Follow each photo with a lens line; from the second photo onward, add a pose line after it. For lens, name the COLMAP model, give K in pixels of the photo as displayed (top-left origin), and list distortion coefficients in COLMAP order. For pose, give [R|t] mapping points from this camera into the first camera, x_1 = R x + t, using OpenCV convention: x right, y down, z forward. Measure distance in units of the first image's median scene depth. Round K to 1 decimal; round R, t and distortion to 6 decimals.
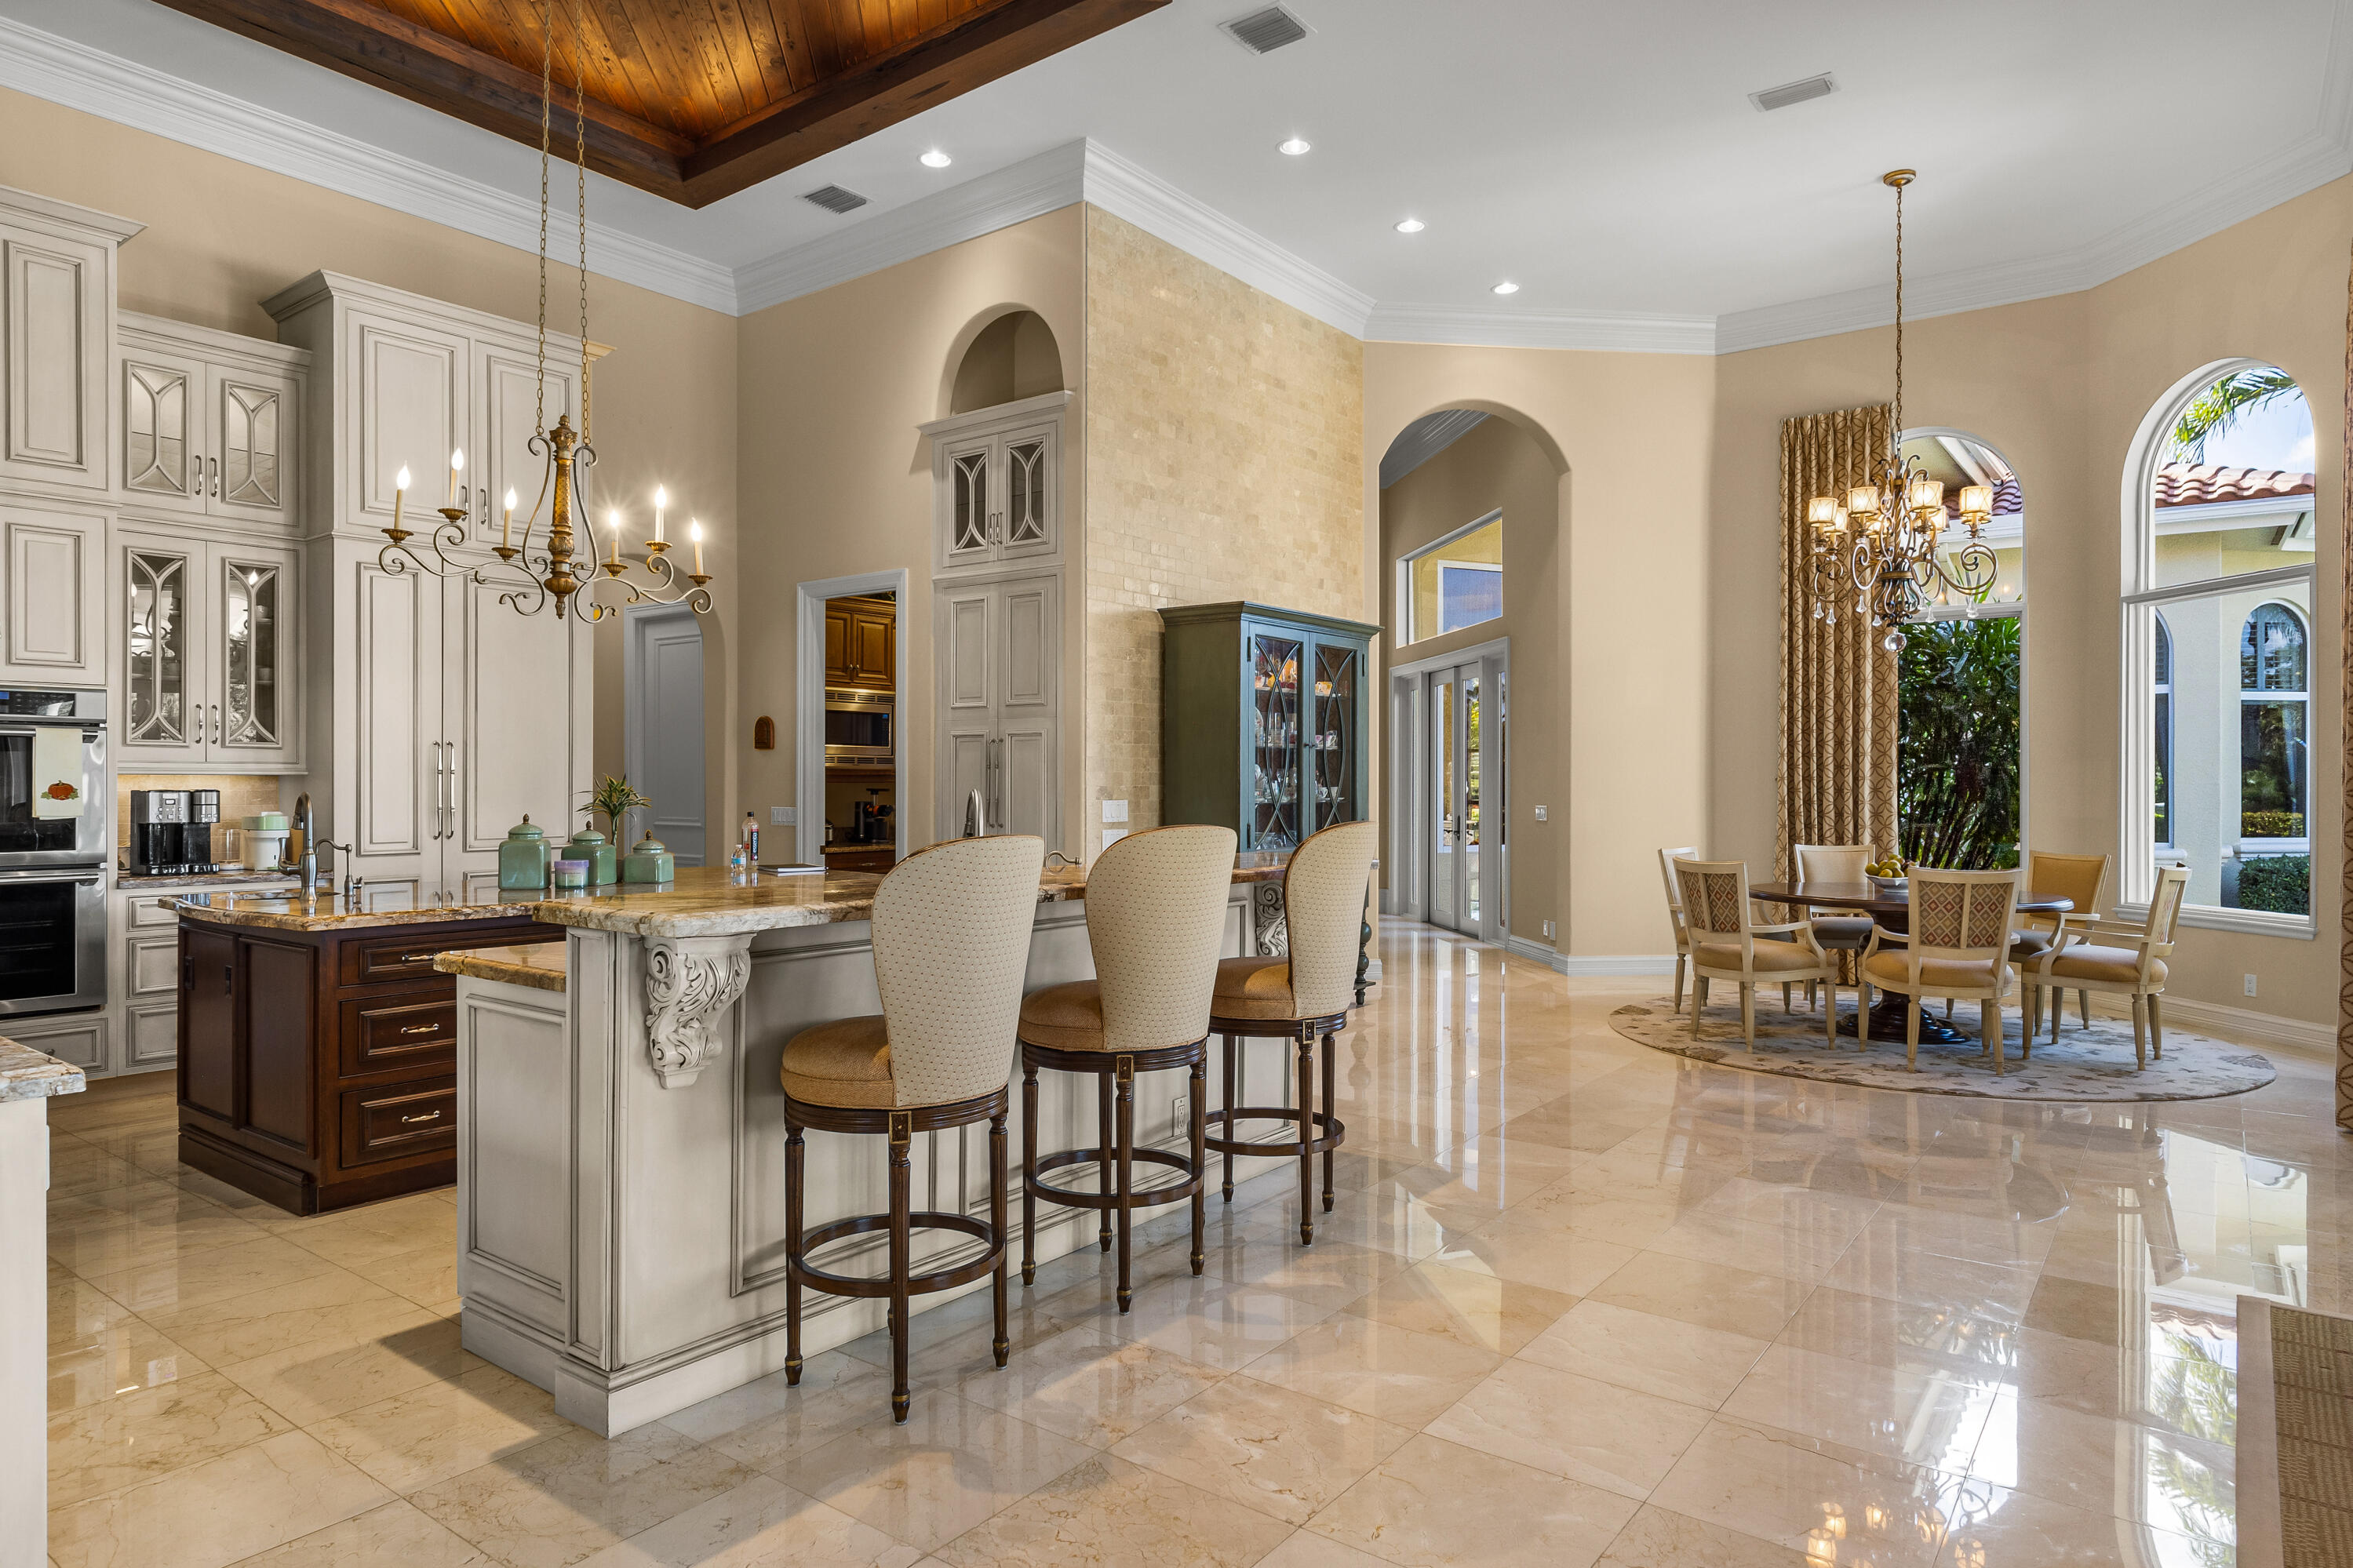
lens RADIAL K [[1380.1, 0, 1176.5], [0, 1380.1, 784.0], [0, 0, 1]] dist [-0.002037, -0.004431]
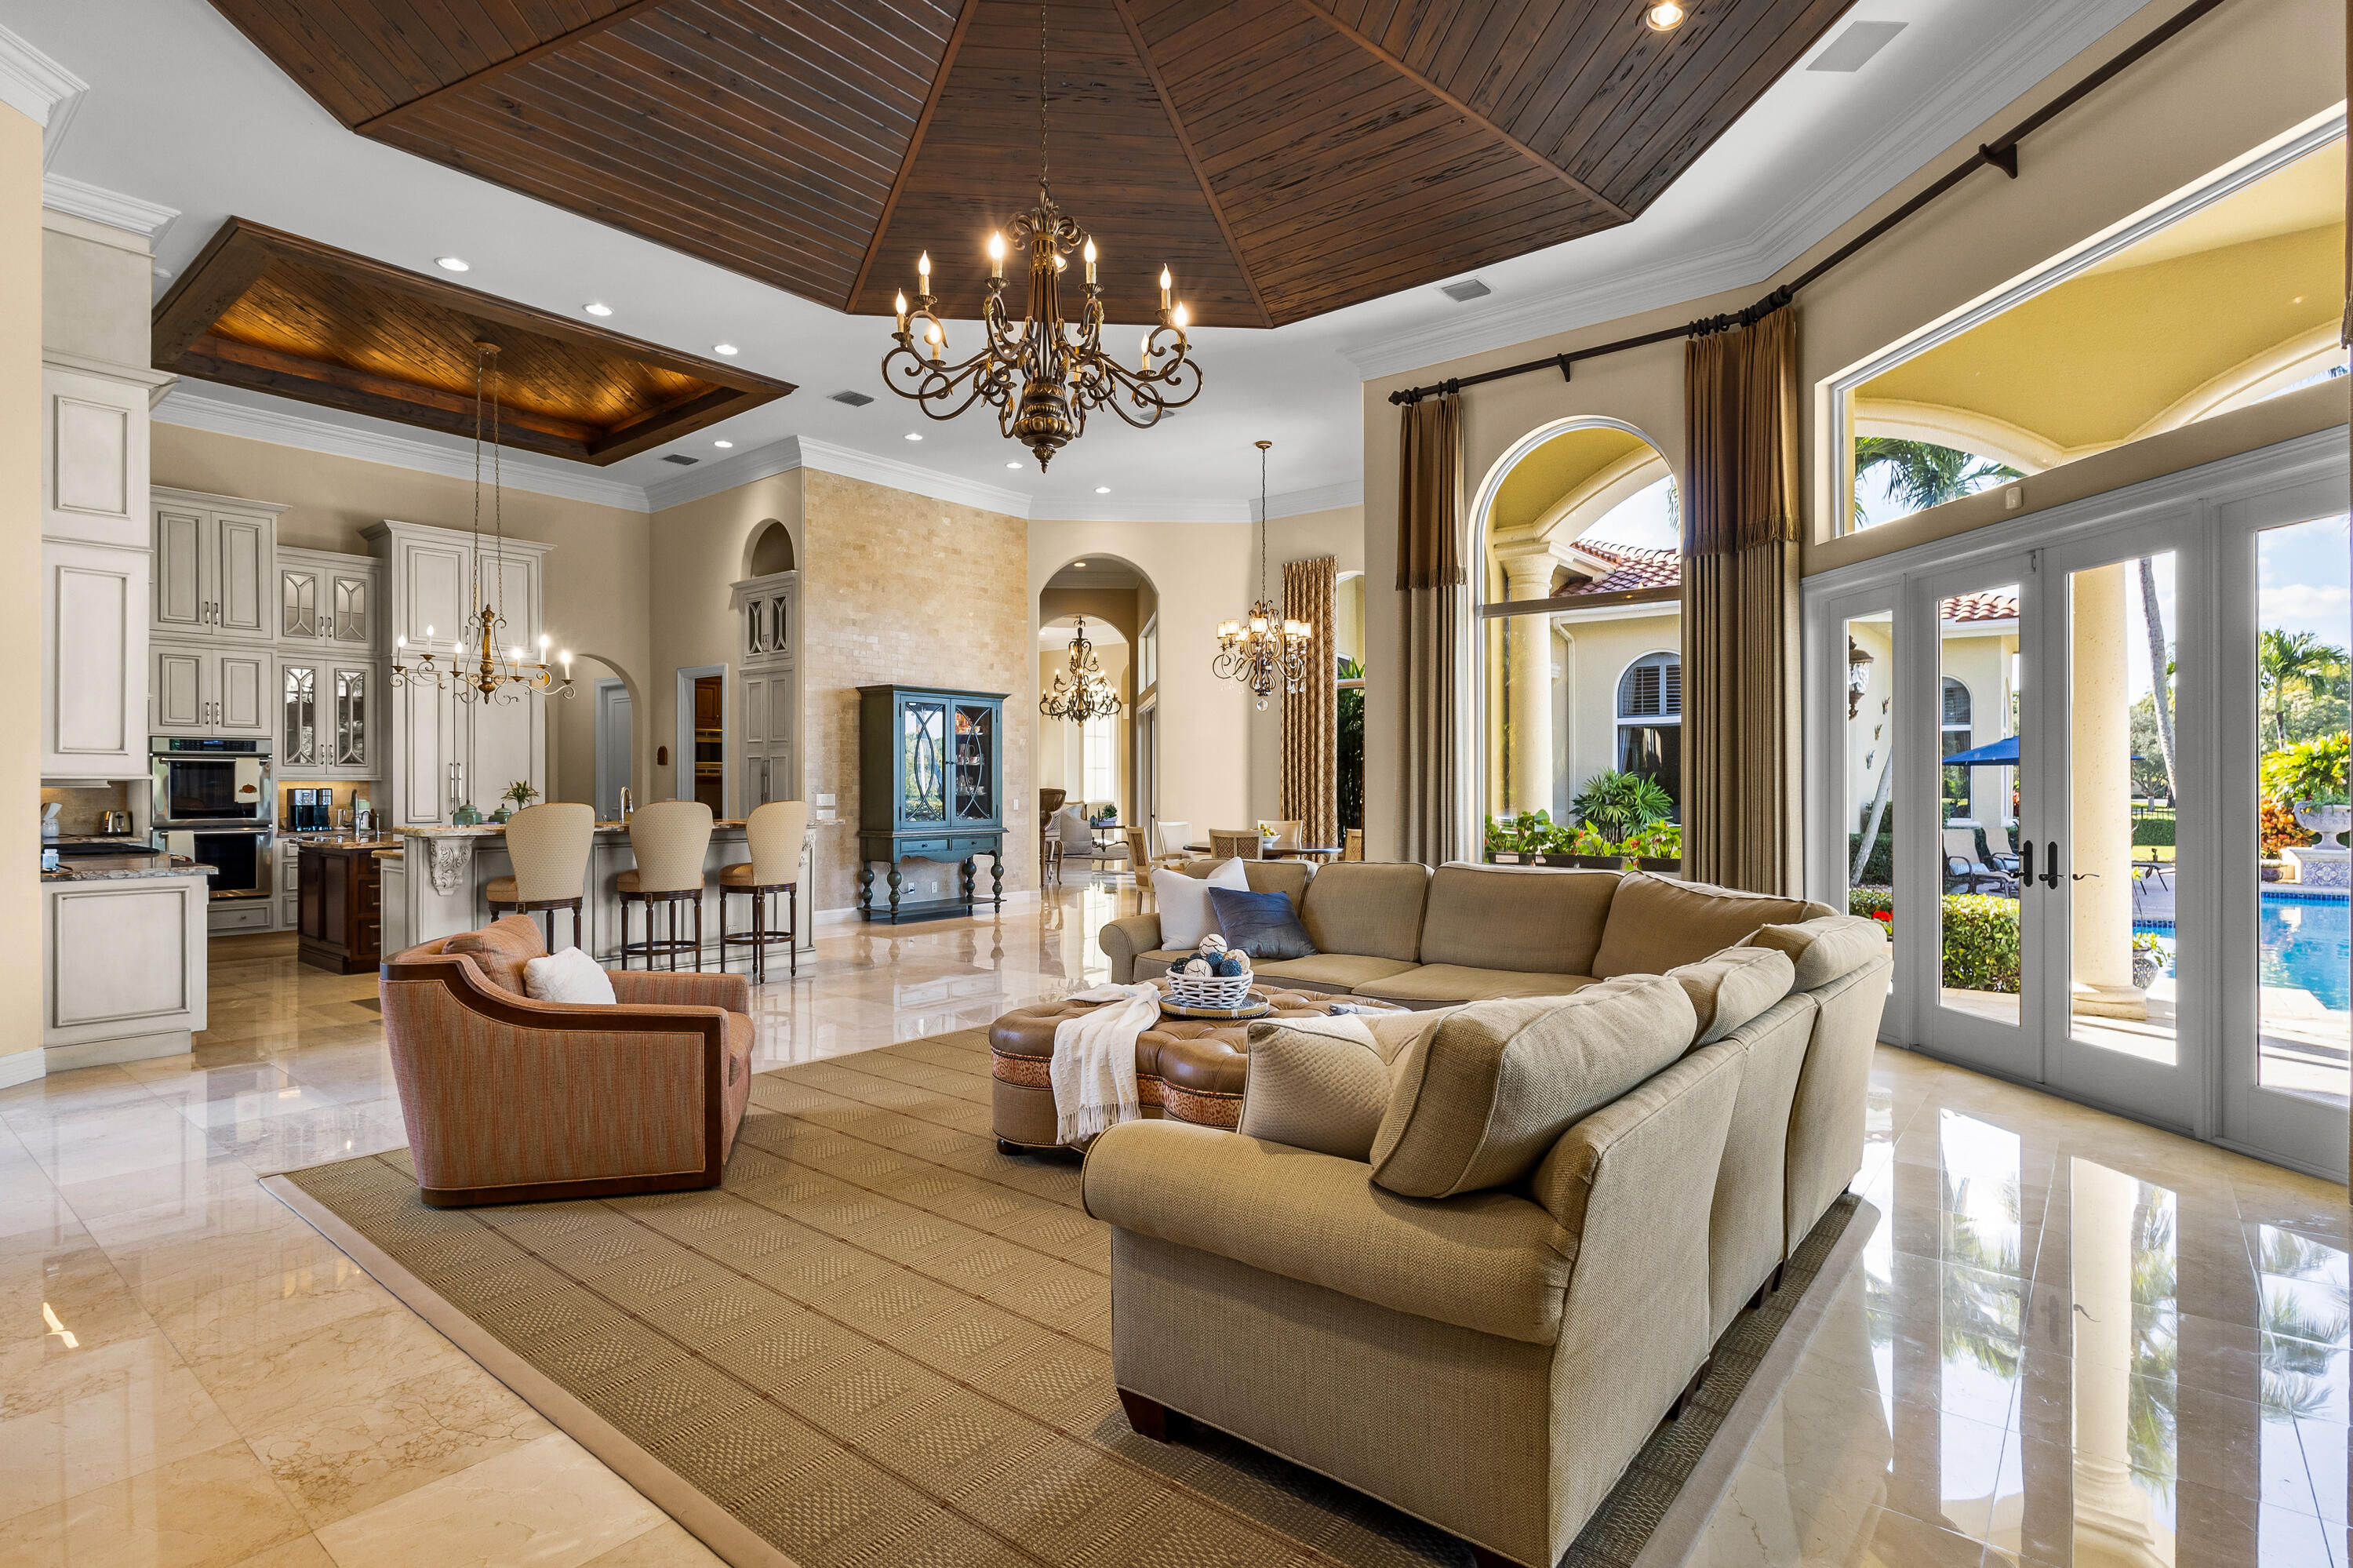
lens RADIAL K [[1149.7, 0, 1176.5], [0, 1149.7, 784.0], [0, 0, 1]] dist [0.000751, 0.000125]
pose [[0.999409, -0.001004, -0.034357, 0.489927], [0.000967, 0.999999, -0.001121, 0.000994], [0.034358, 0.001087, 0.999409, -0.517169]]
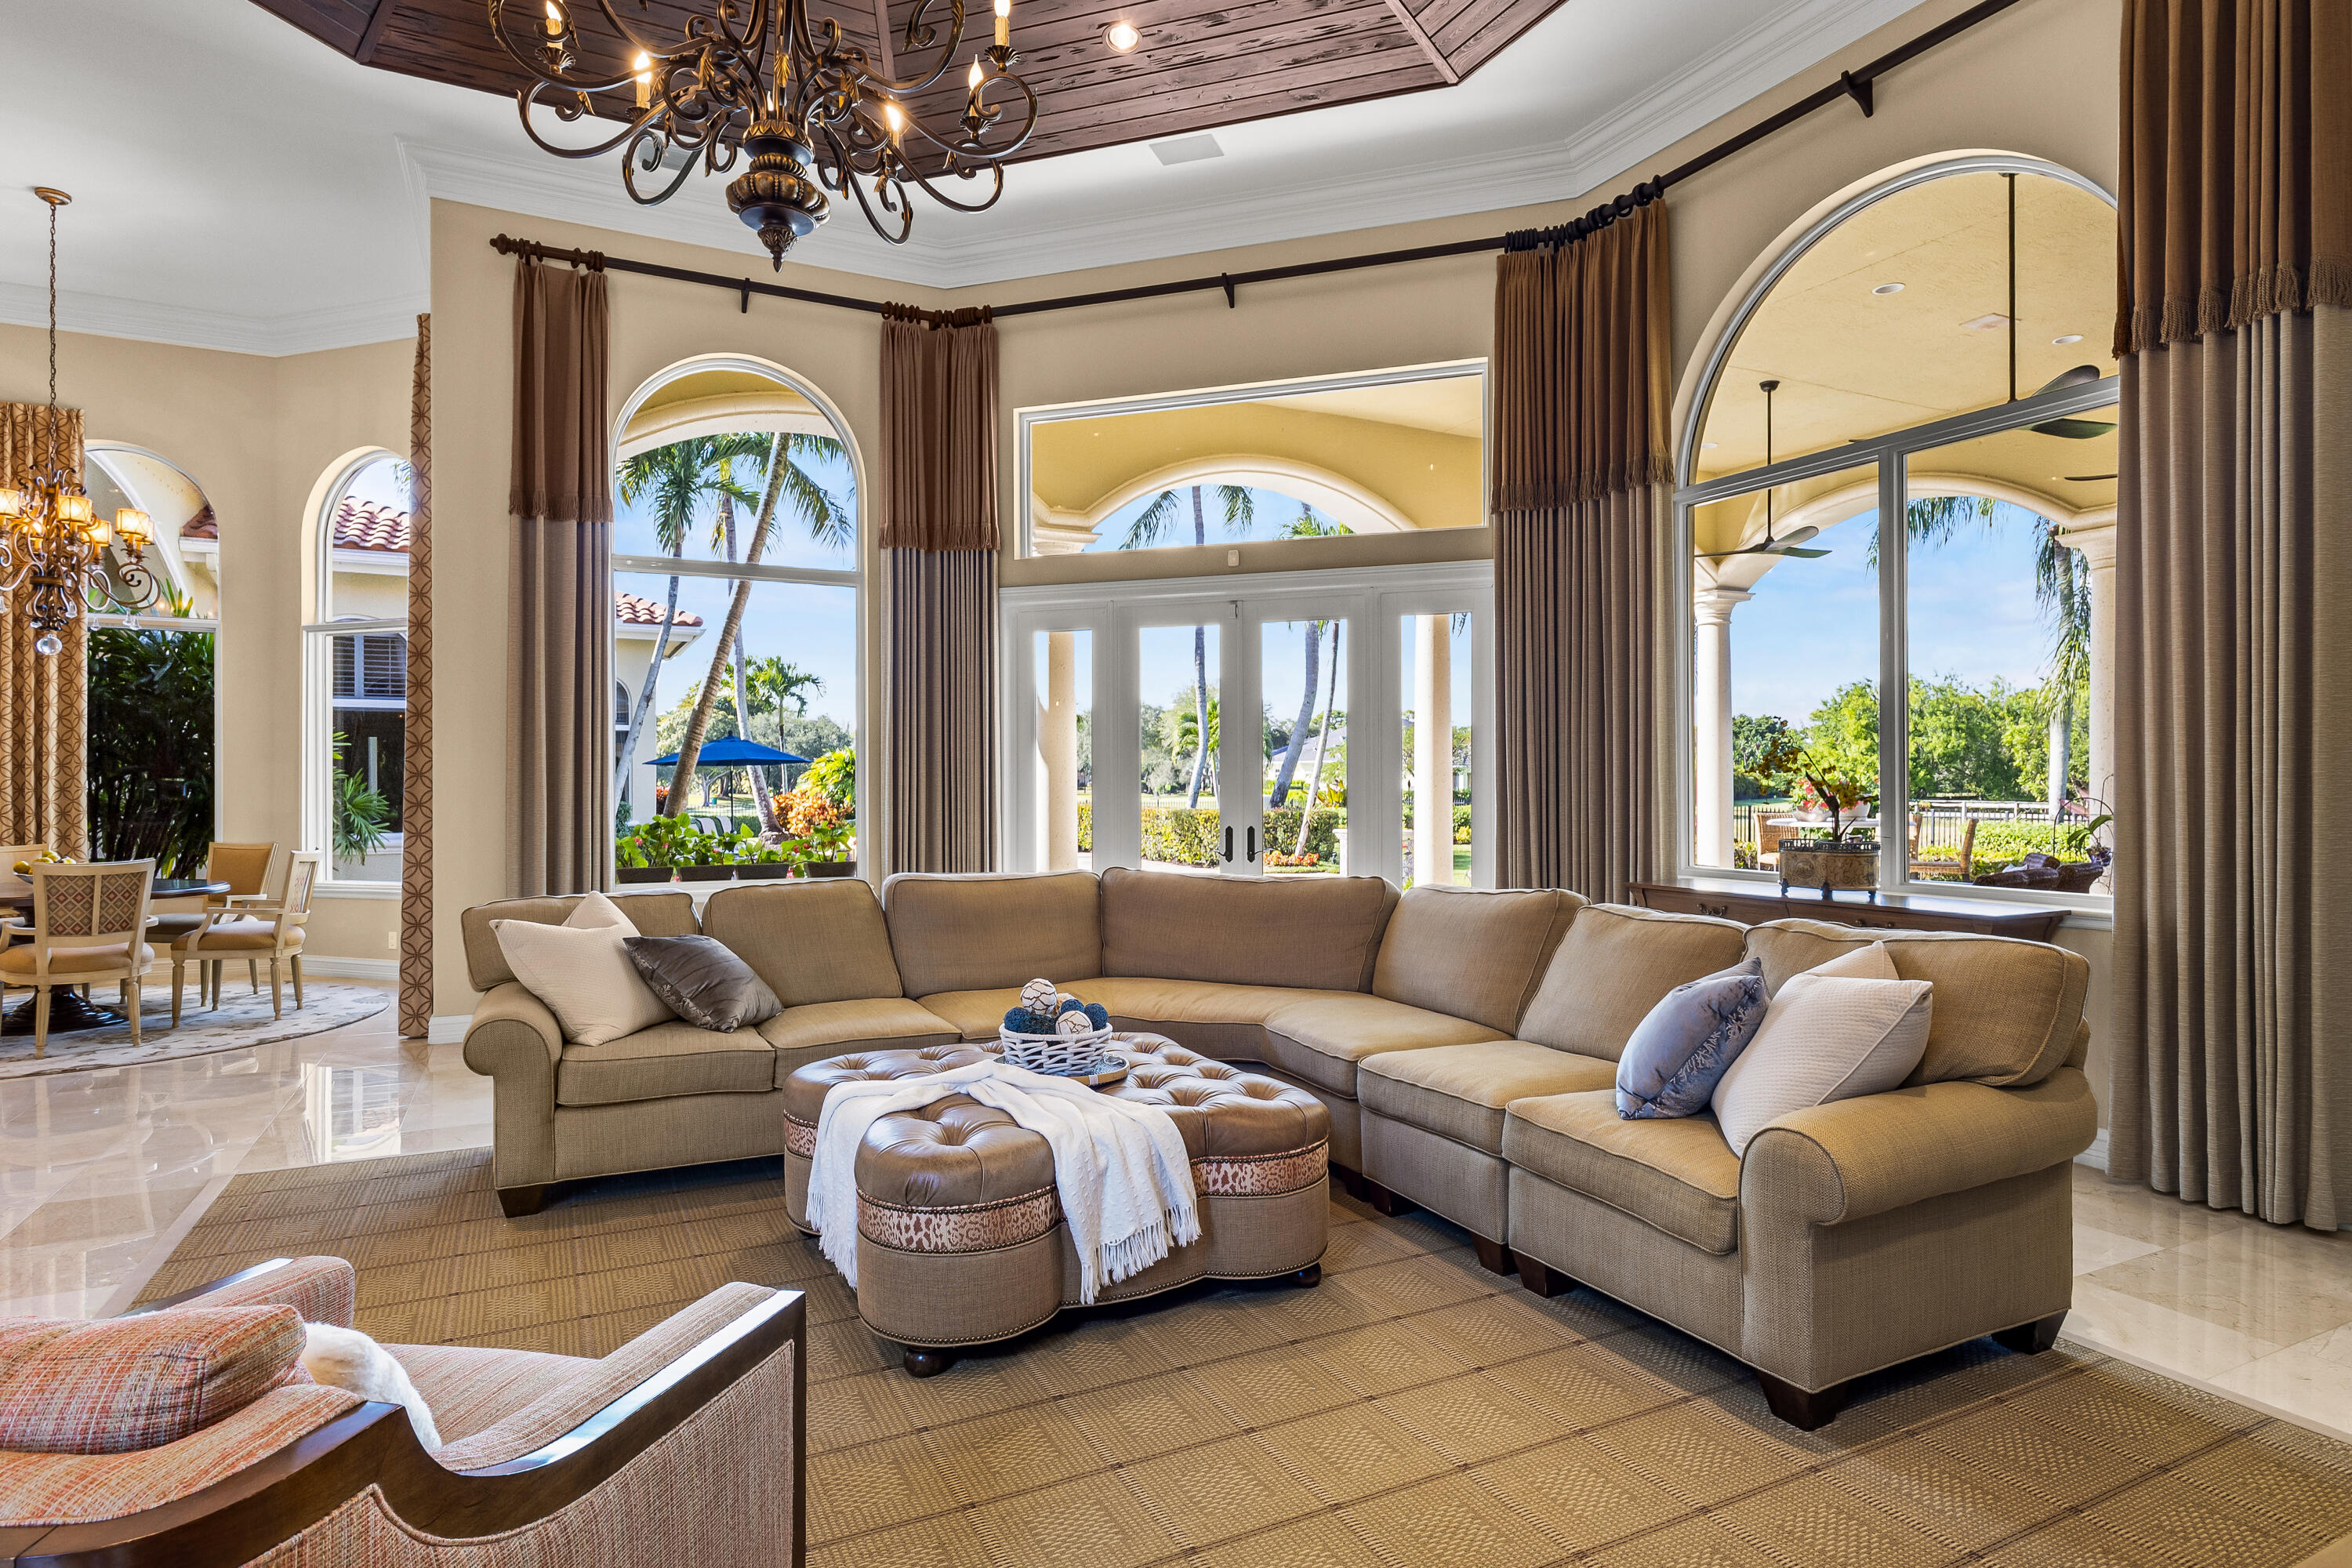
lens RADIAL K [[1258.1, 0, 1176.0], [0, 1258.1, 784.0], [0, 0, 1]] dist [-0.001913, -0.000269]
pose [[0.446062, -0.001840, 0.895000, 0.062954], [0.001896, 0.999998, 0.001111, 0.001219], [-0.895000, 0.001202, 0.446064, -0.183162]]
